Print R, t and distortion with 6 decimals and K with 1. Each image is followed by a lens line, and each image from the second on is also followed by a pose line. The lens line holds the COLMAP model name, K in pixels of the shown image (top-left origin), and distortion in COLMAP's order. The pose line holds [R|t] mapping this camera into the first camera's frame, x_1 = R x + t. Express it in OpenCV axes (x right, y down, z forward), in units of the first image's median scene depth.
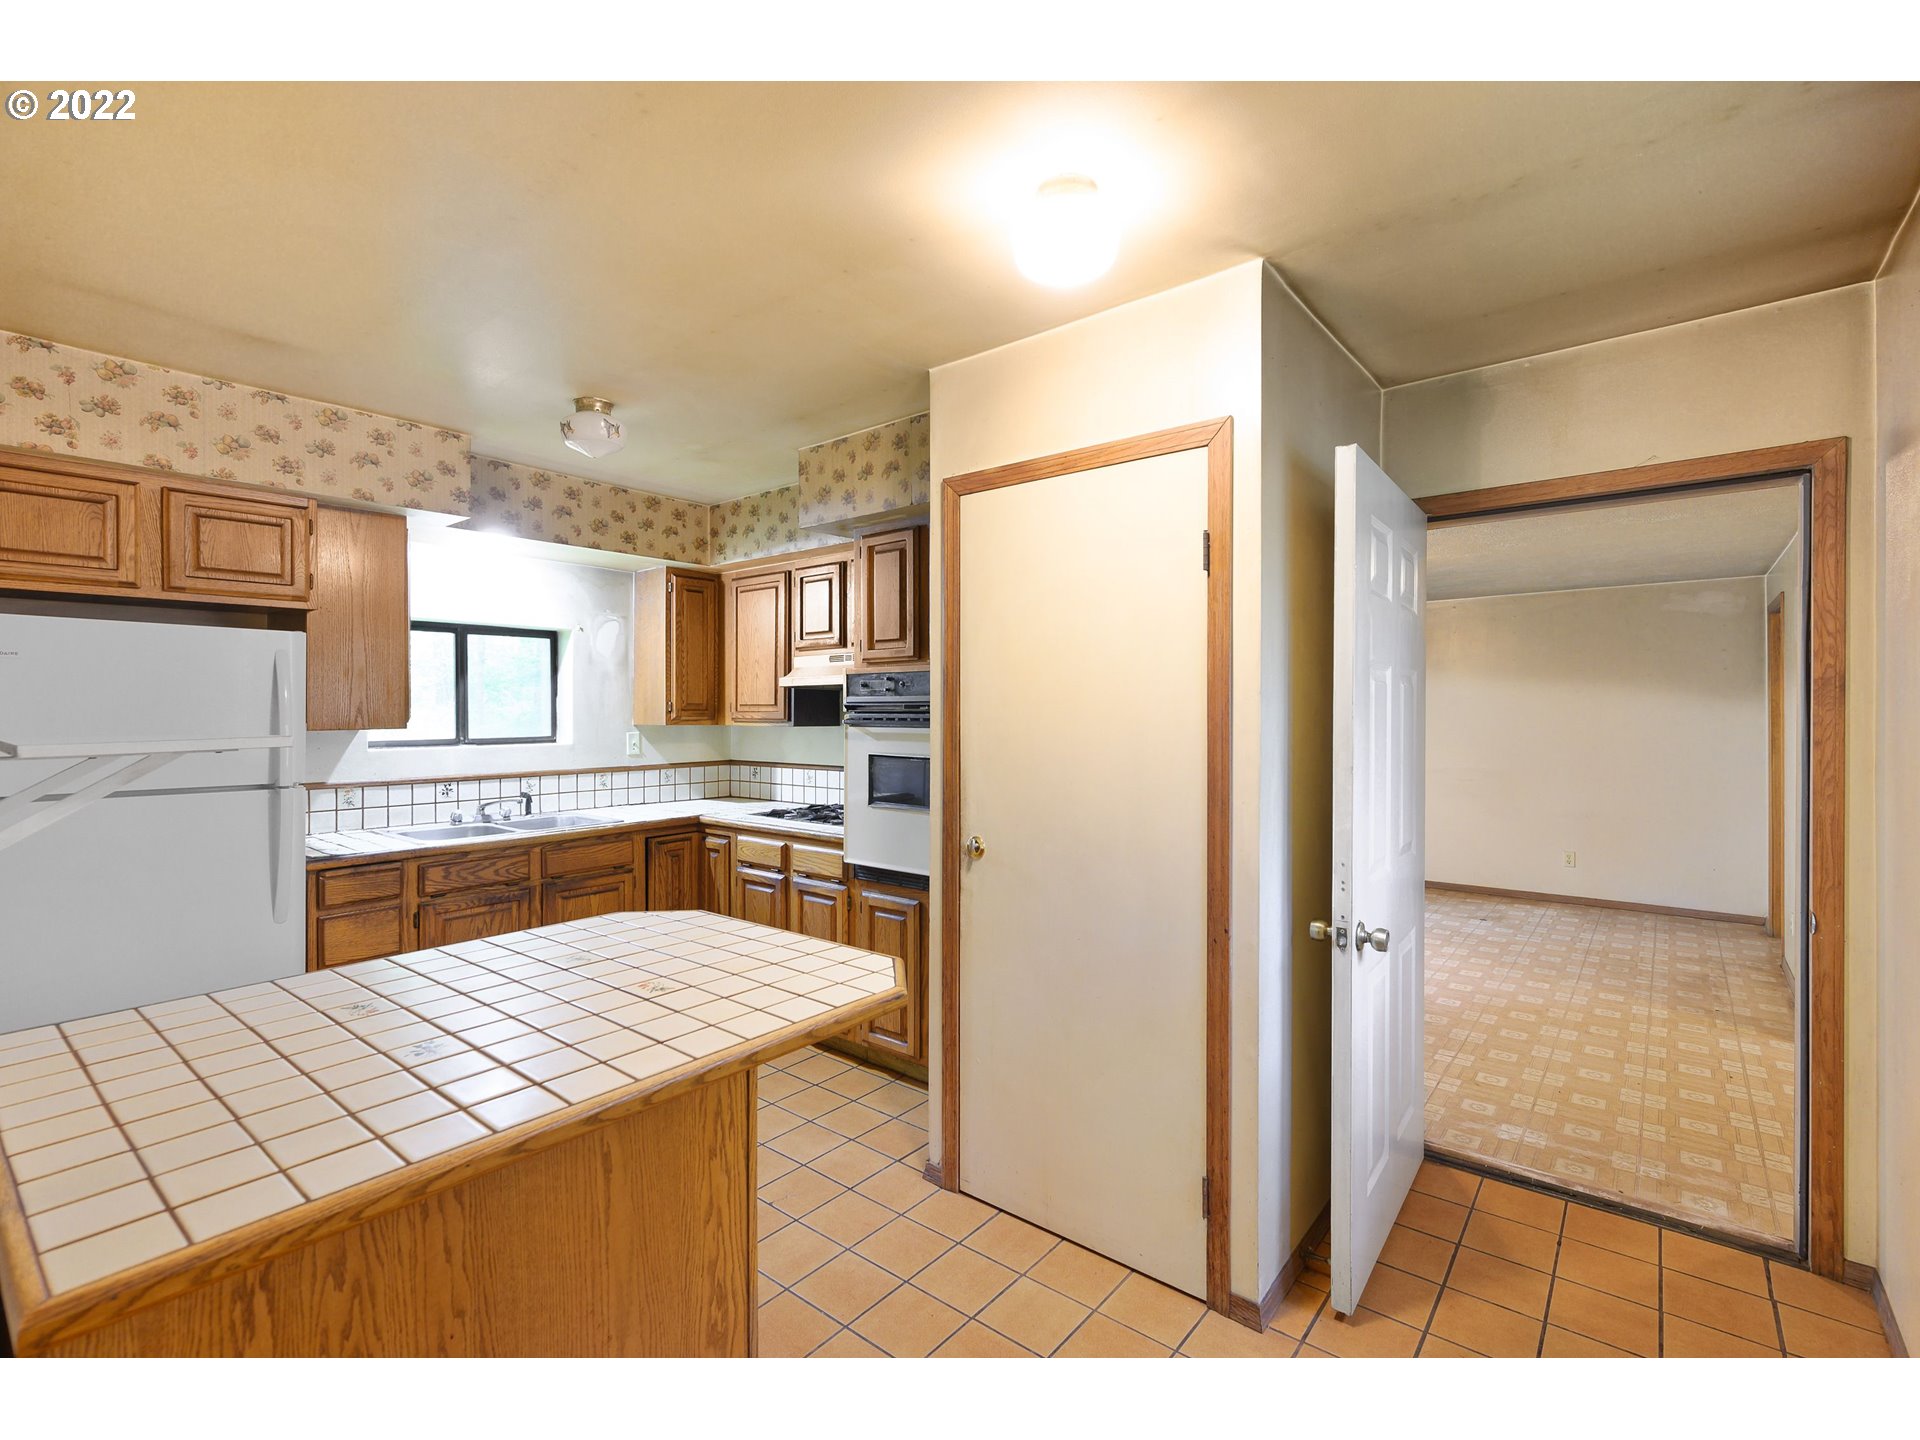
lens RADIAL K [[870.0, 0, 948.5], [0, 870.0, 712.2], [0, 0, 1]] dist [0.001832, 0.000666]
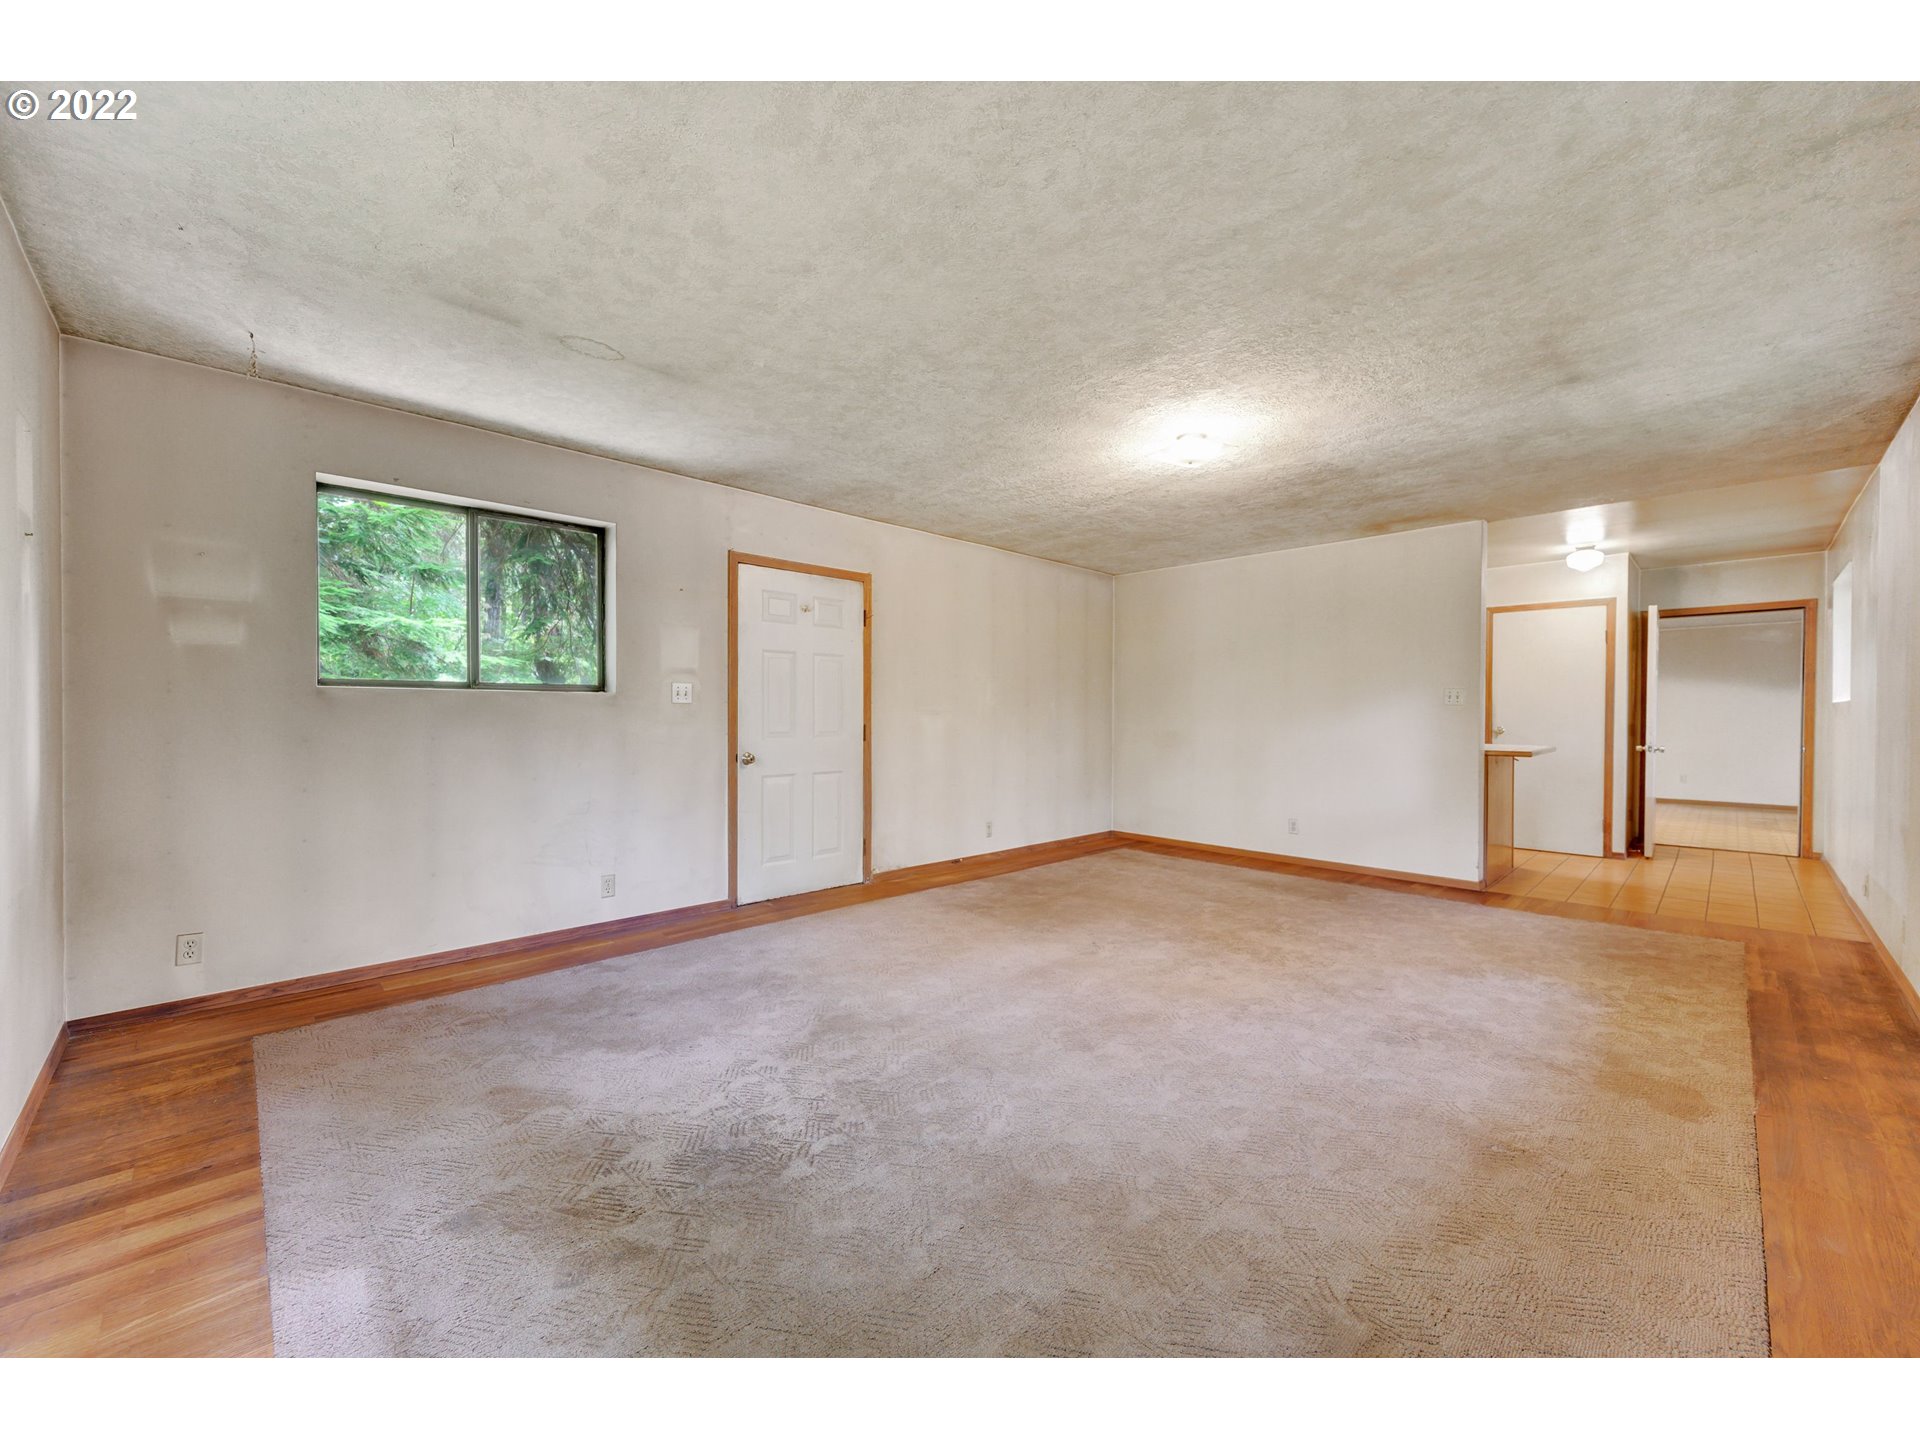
lens RADIAL K [[758.4, 0, 958.0], [0, 758.4, 728.4], [0, 0, 1]] dist [-0.003115, 0.000328]
pose [[0.994298, 0.002440, -0.106608, -1.020726], [-0.000705, 0.999867, 0.016307, 0.069185], [0.106634, -0.016139, 0.994167, -1.183821]]
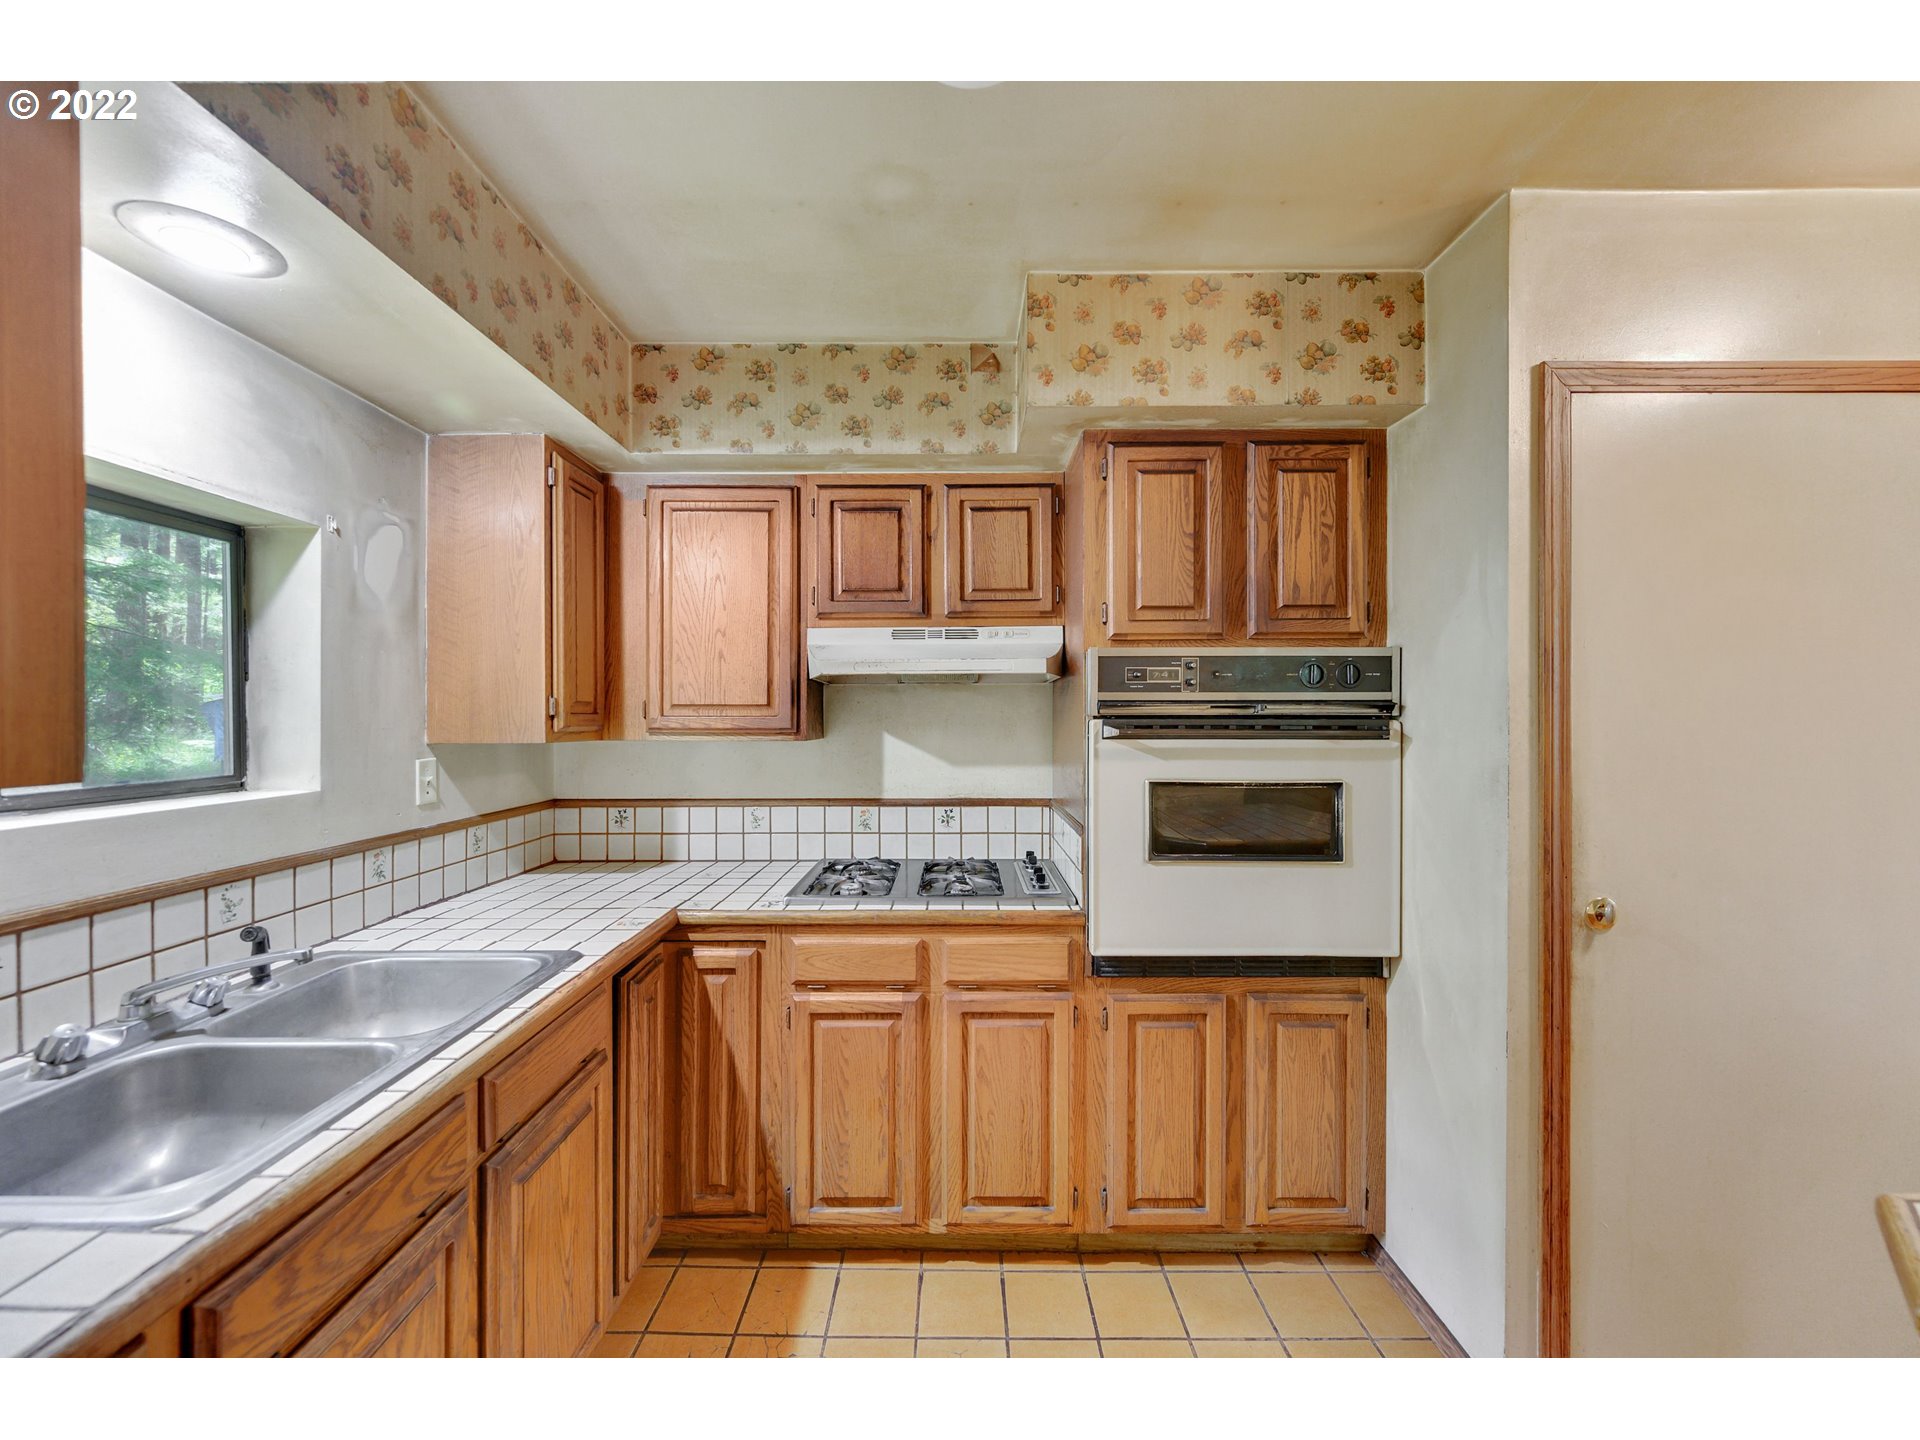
lens RADIAL K [[758.4, 0, 964.9], [0, 758.4, 717.5], [0, 0, 1]] dist [-0.003115, 0.000328]
pose [[0.768350, -0.001164, 0.640028, -0.469857], [0.001864, 0.999998, -0.000419, 0.000590], [-0.640027, 0.001515, 0.768351, 0.555909]]
